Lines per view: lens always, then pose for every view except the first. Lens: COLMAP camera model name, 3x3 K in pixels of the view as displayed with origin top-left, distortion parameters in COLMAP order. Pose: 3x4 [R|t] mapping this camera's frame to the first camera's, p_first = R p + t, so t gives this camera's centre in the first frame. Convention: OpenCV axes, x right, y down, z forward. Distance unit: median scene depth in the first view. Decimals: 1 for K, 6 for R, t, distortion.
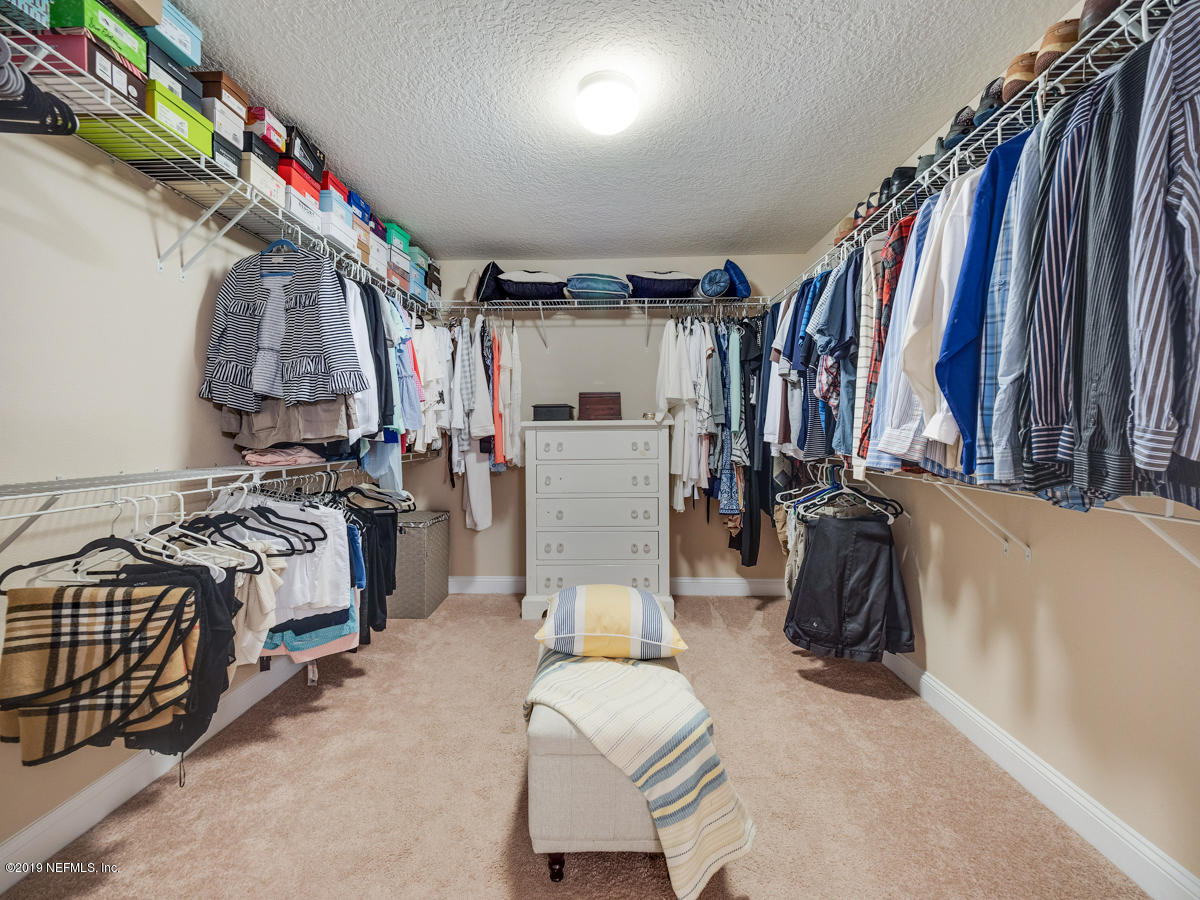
lens RADIAL K [[520.4, 0, 601.7], [0, 520.4, 442.0], [0, 0, 1]] dist [0.000215, -0.000334]
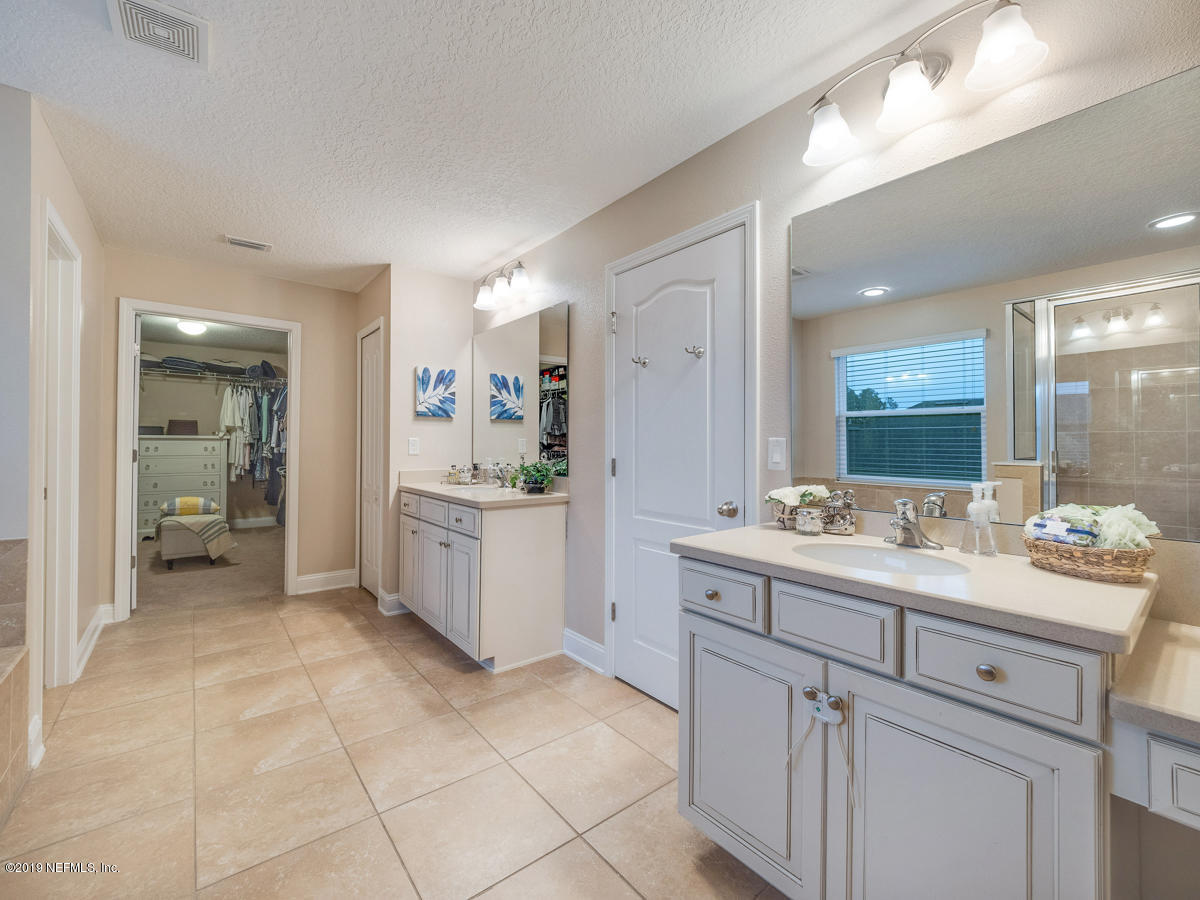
lens RADIAL K [[520.4, 0, 601.7], [0, 520.4, 442.0], [0, 0, 1]] dist [0.000215, -0.000334]
pose [[0.770599, 0.014319, 0.637159, -0.038272], [0.003807, 0.999626, -0.027070, 0.041048], [-0.637309, 0.023285, 0.770257, -1.501680]]
